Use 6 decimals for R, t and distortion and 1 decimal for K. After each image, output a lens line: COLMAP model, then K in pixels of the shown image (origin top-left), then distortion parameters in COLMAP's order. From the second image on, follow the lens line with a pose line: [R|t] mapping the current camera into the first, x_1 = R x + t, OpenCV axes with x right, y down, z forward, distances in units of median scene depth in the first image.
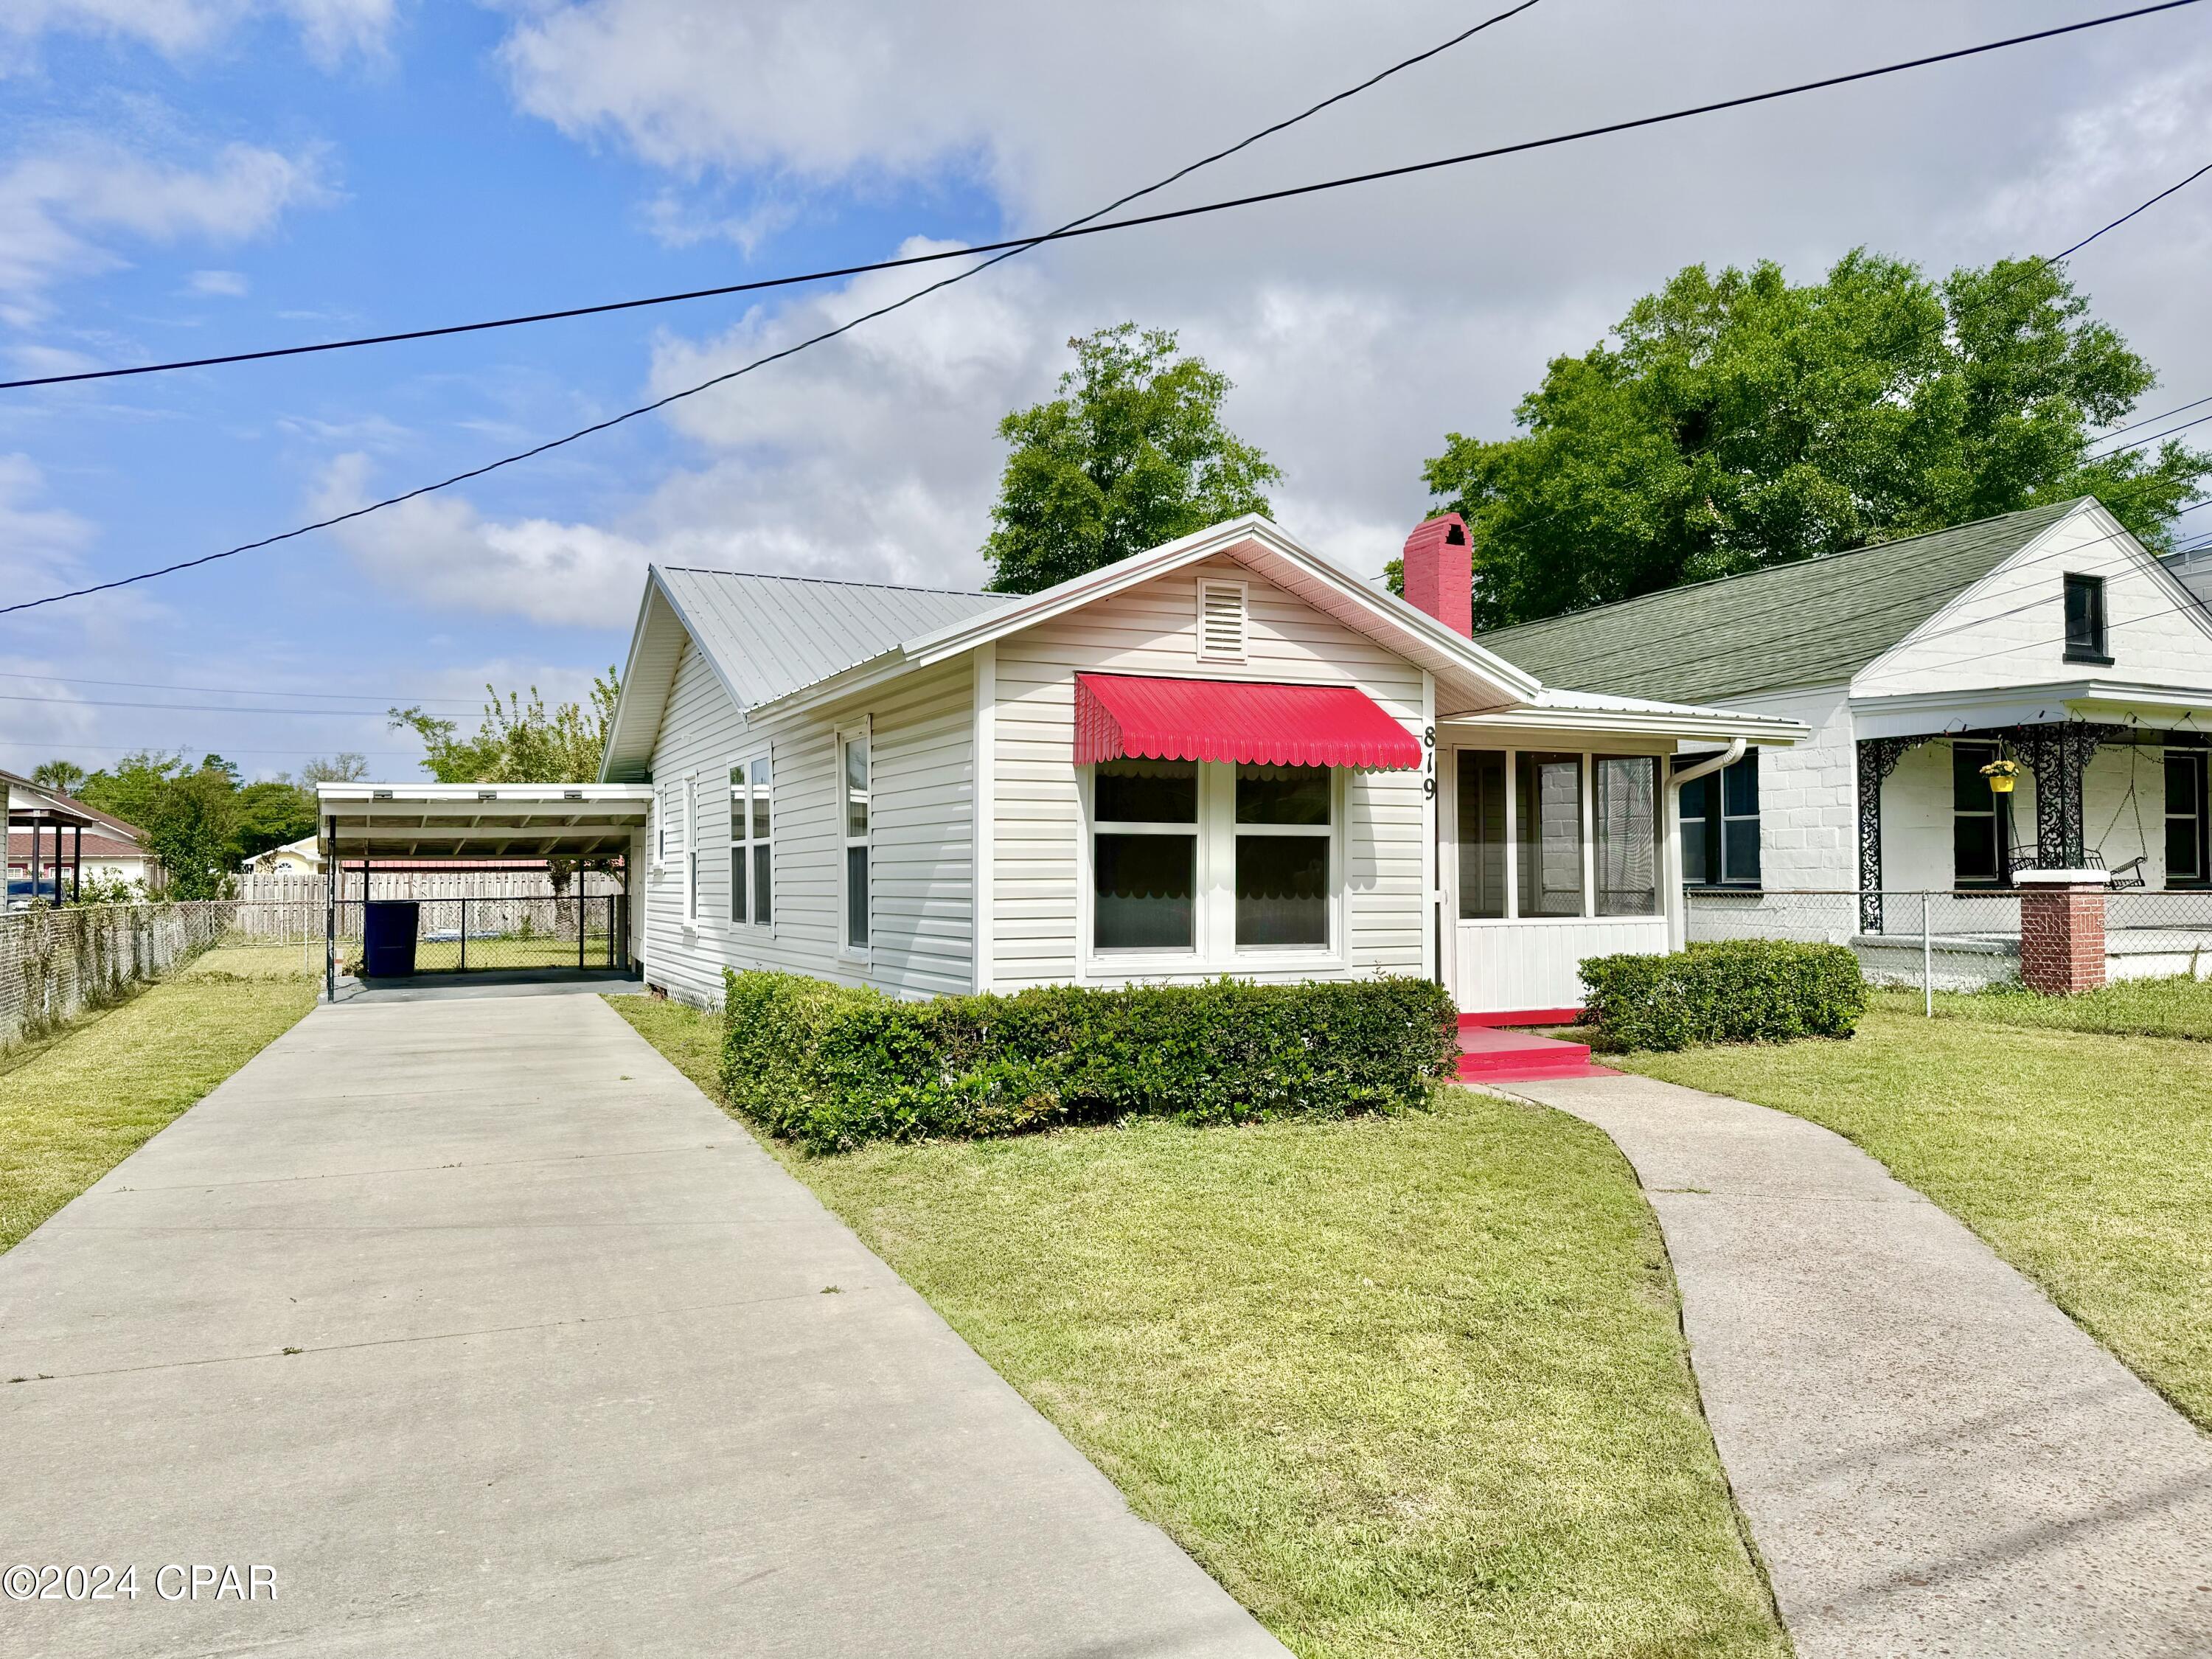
lens RADIAL K [[1576.6, 0, 1106.0], [0, 1576.6, 829.5], [0, 0, 1]] dist [0.103130, -0.103335]
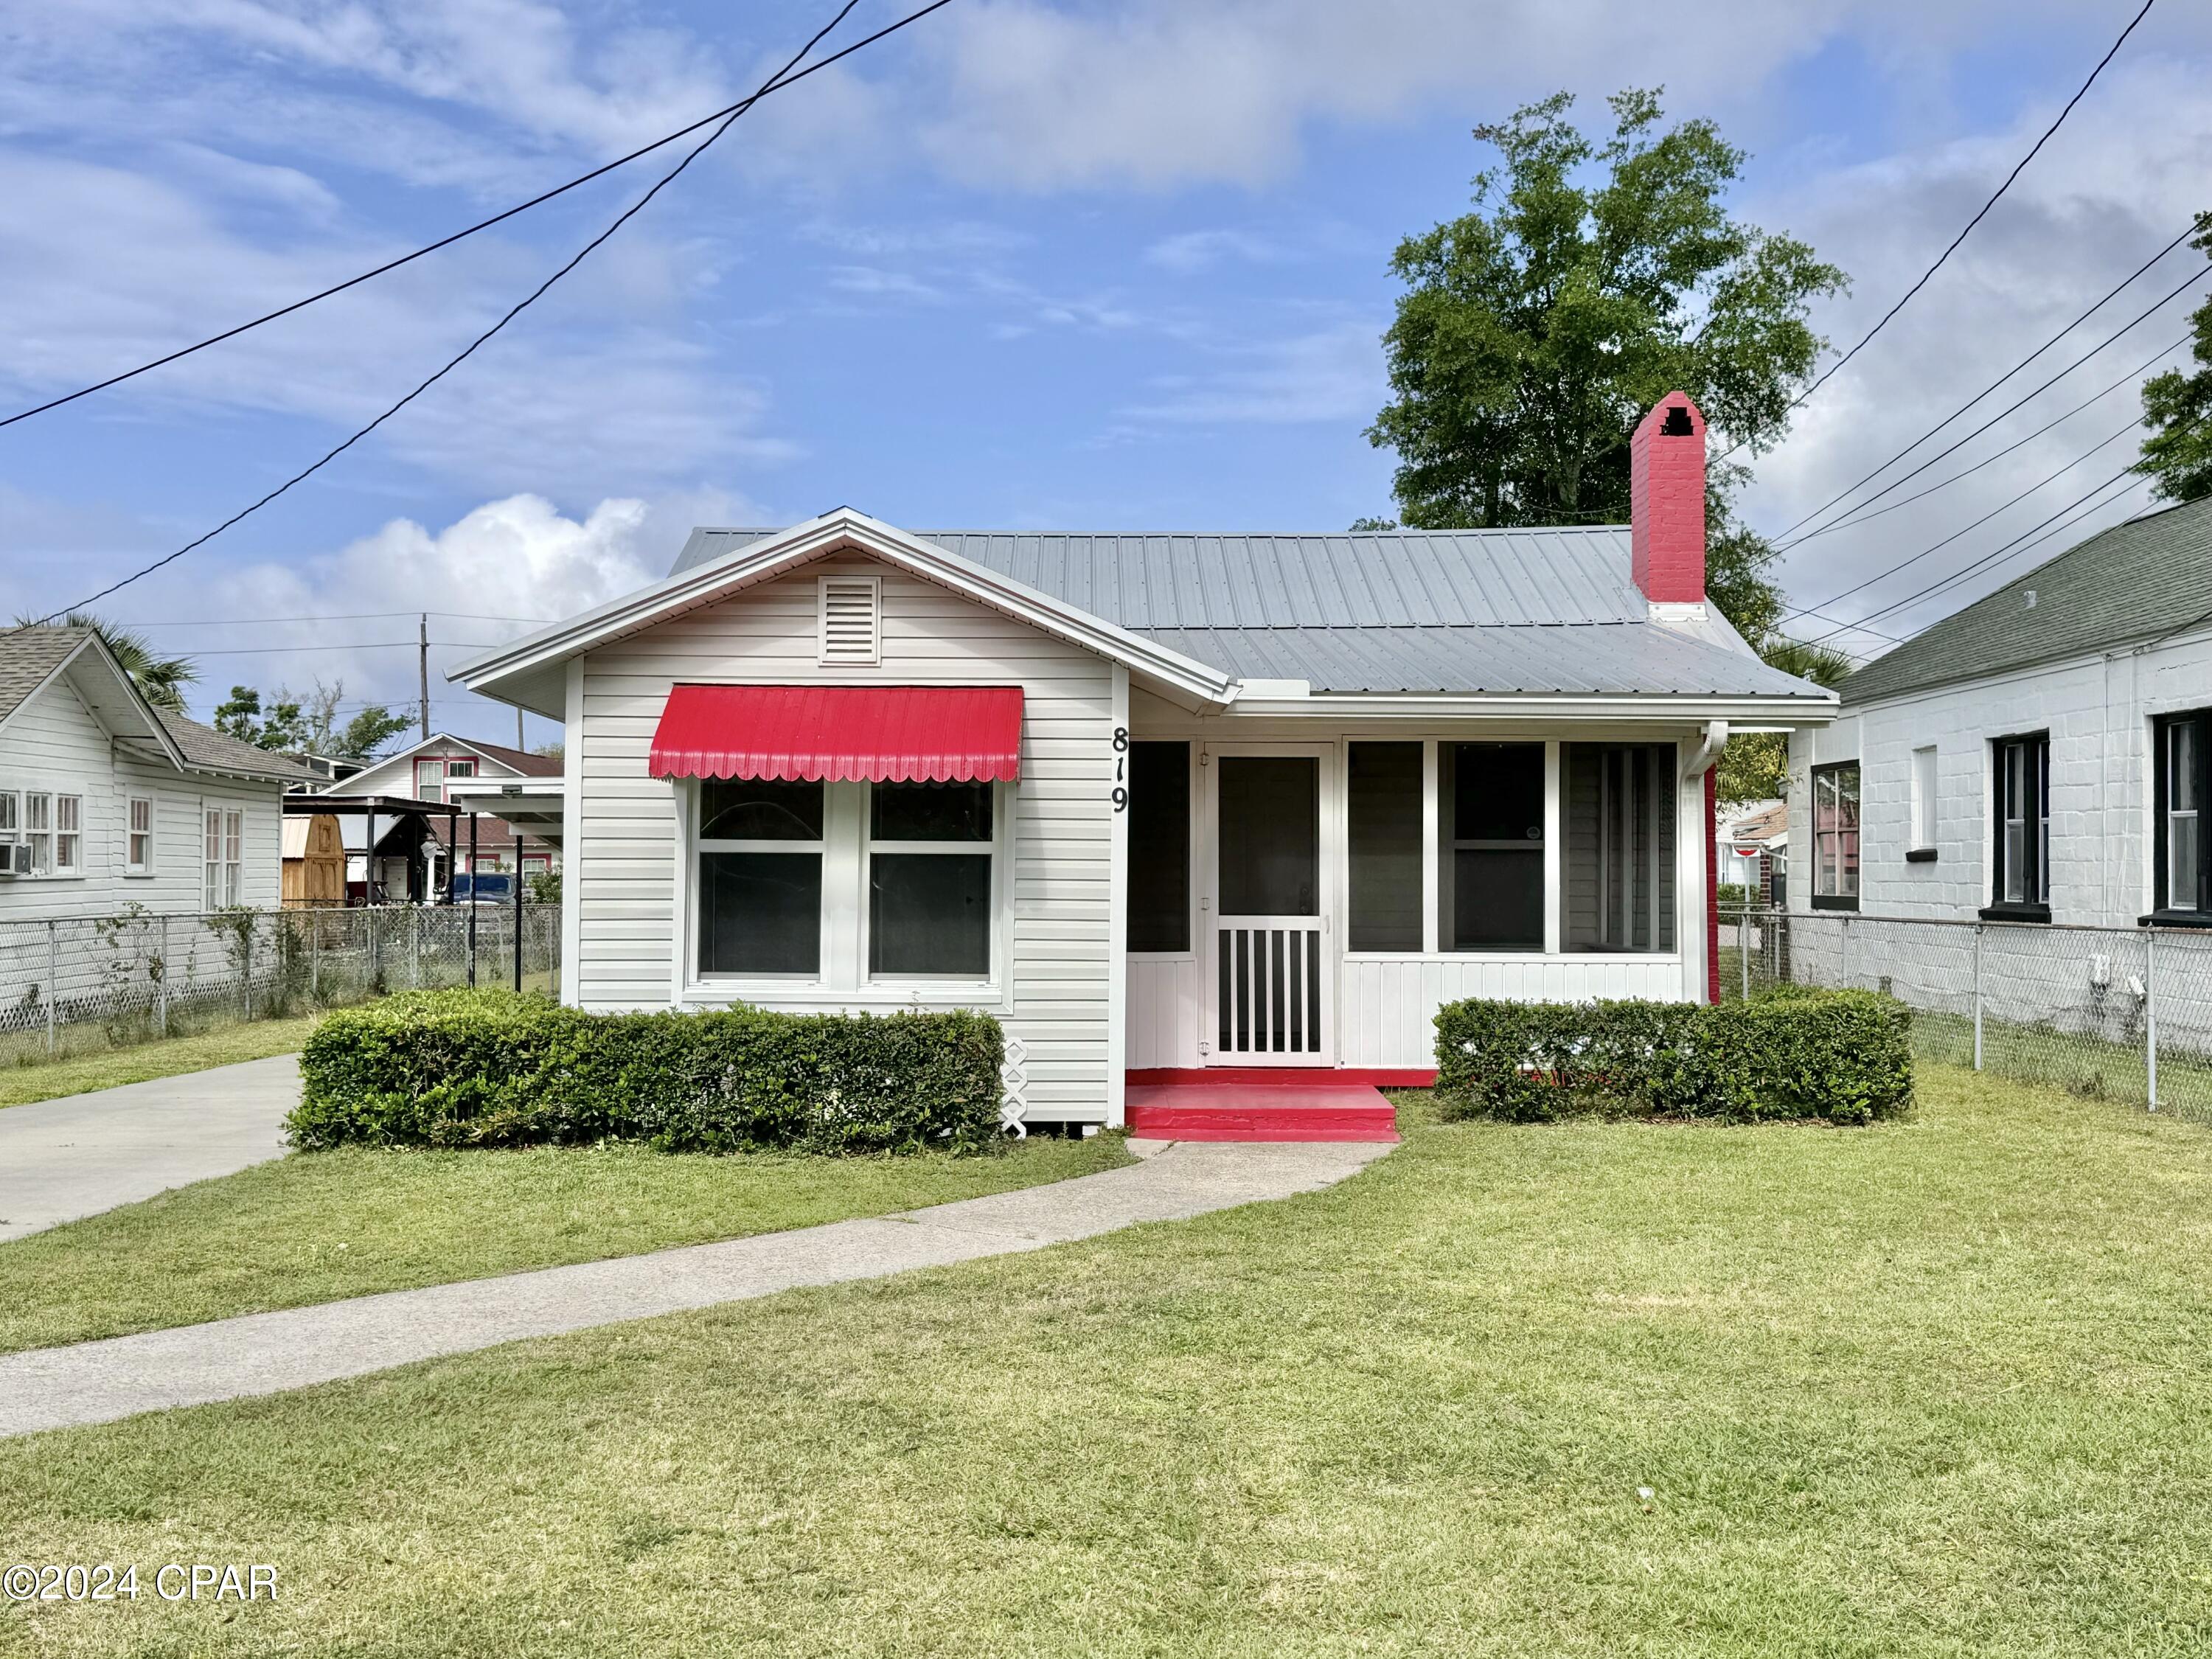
lens RADIAL K [[2493.2, 0, 1106.0], [0, 2493.2, 829.5], [0, 0, 1]] dist [0.129657, 0.002071]
pose [[0.909975, 0.000878, -0.414663, 0.803636], [0.004341, 0.999923, 0.011644, -0.026287], [0.414641, -0.012396, 0.909901, -0.262256]]
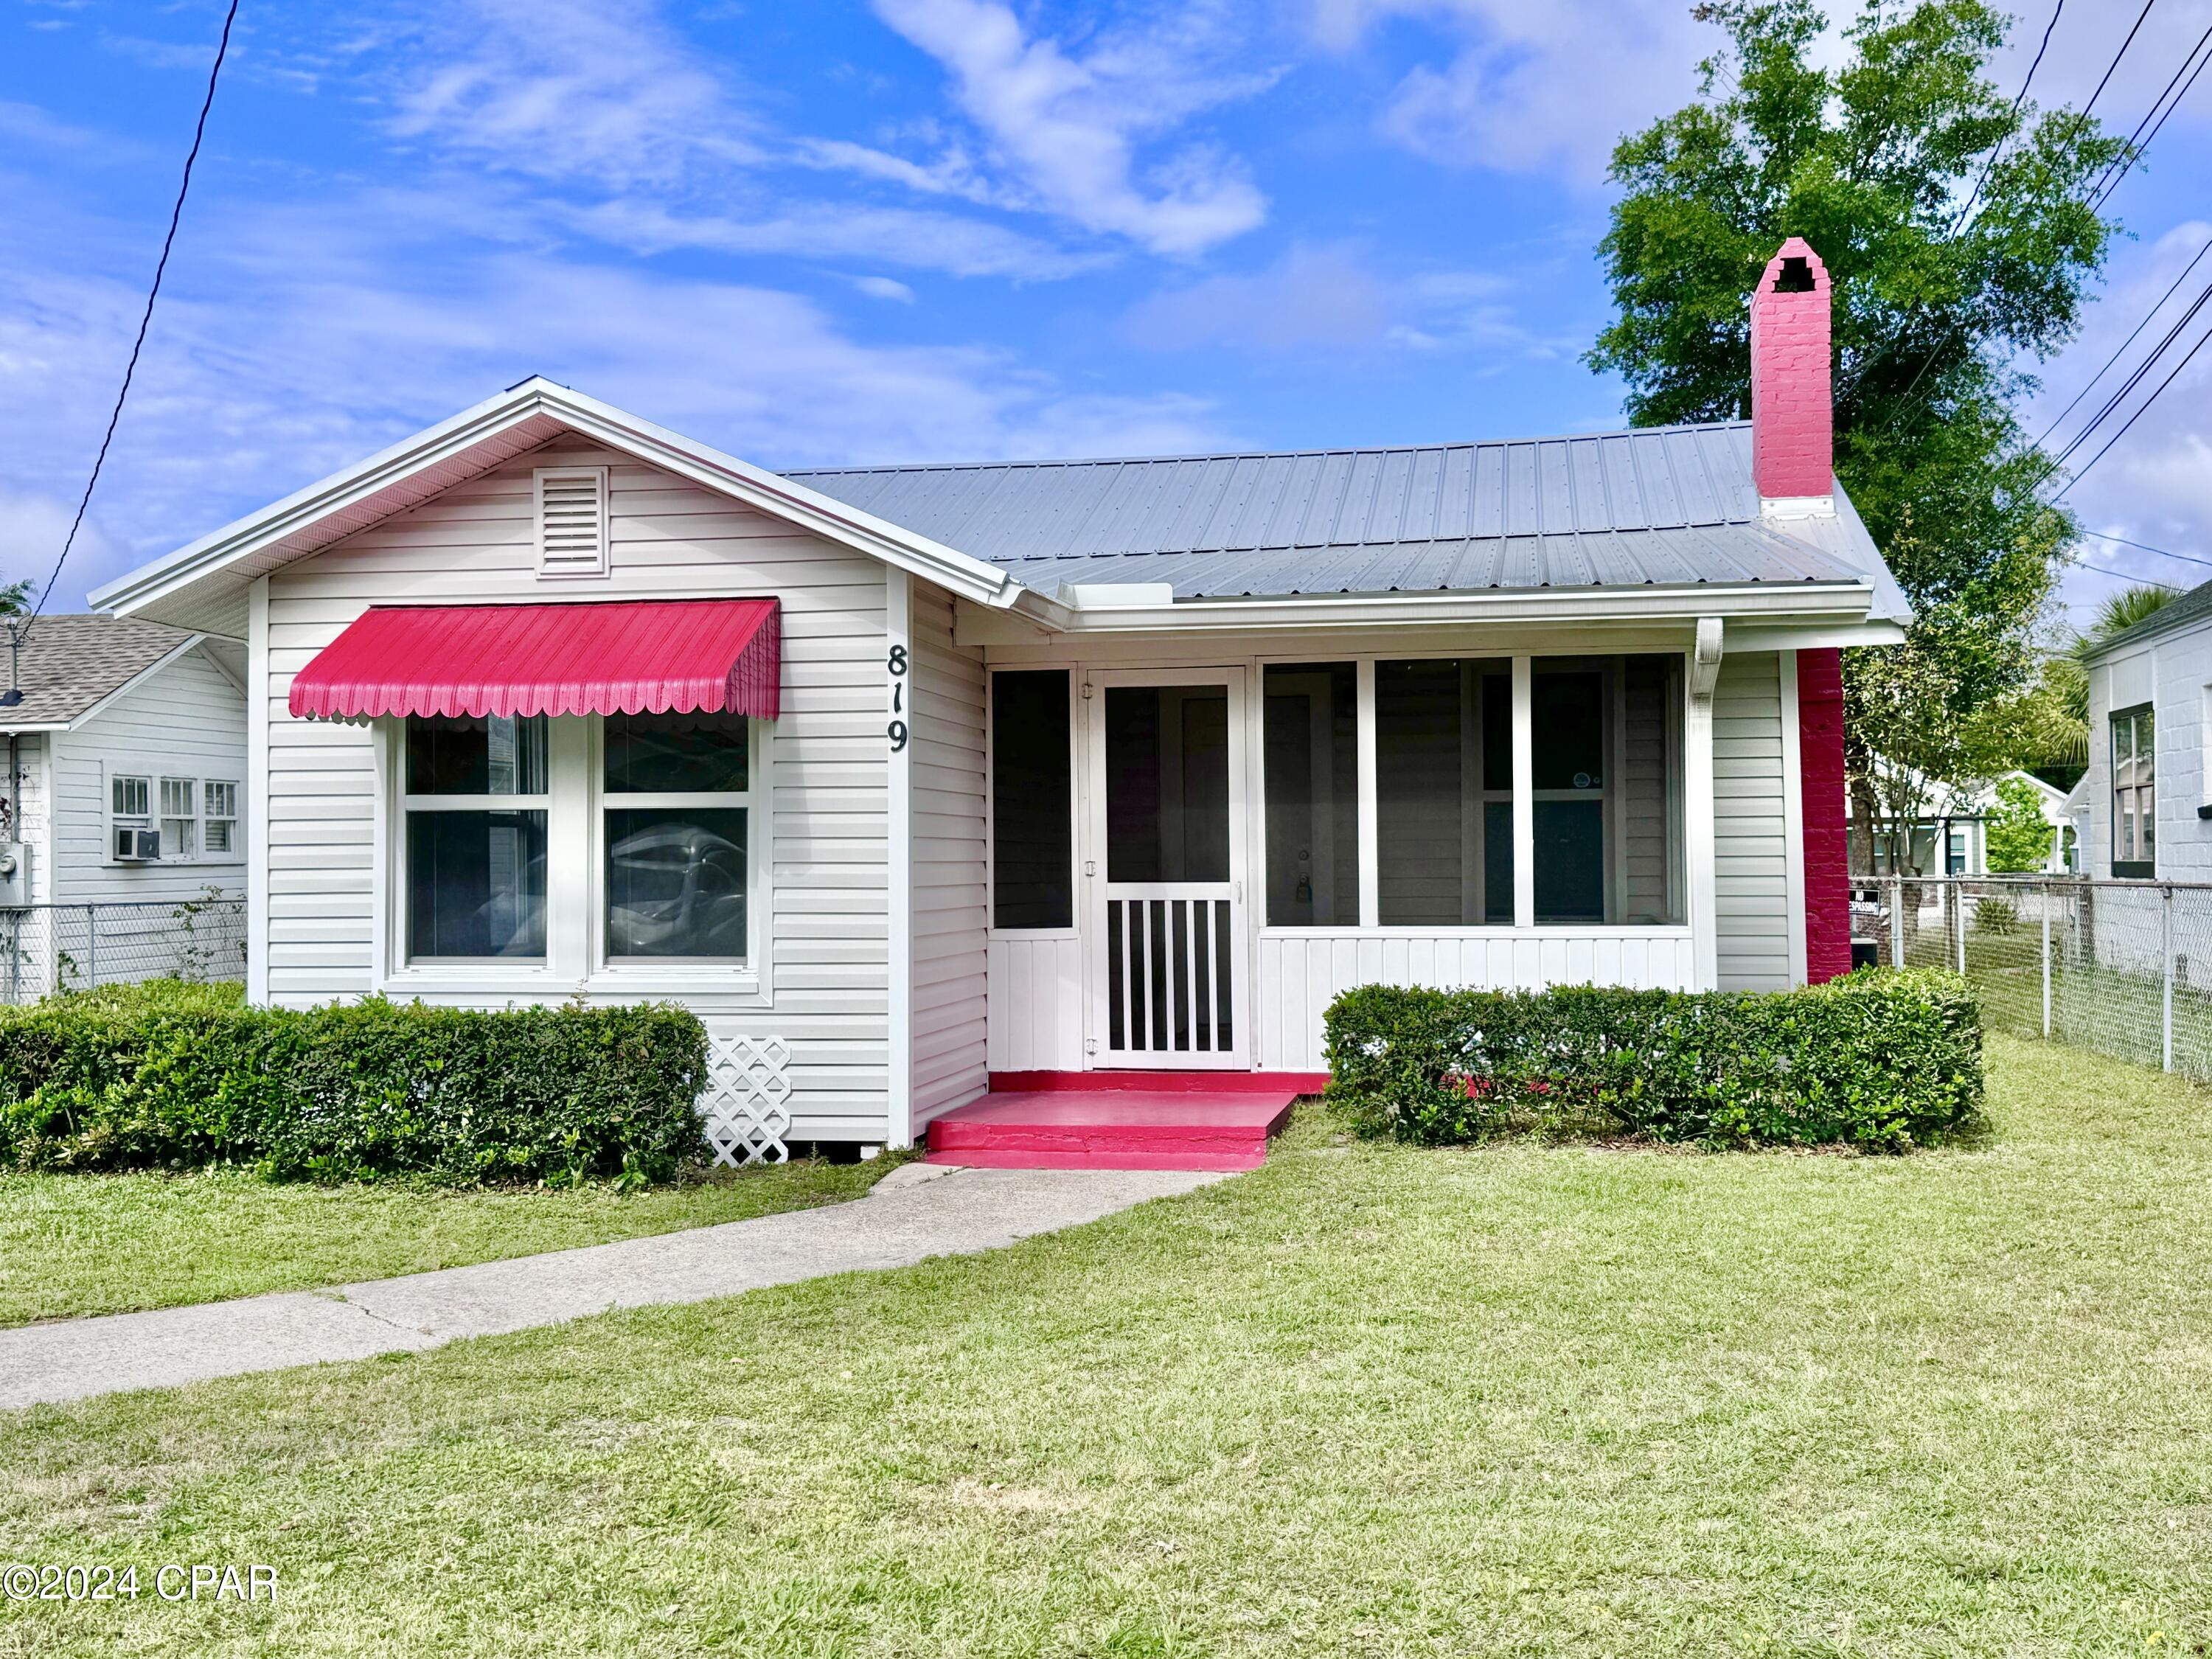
lens RADIAL K [[2333.1, 0, 1106.0], [0, 2333.1, 829.5], [0, 0, 1]] dist [0.176579, -0.408427]
pose [[0.812707, -0.010625, -0.582575, 0.914778], [0.022253, 0.999670, 0.012811, 0.004441], [0.582247, -0.023375, 0.812676, 0.234814]]
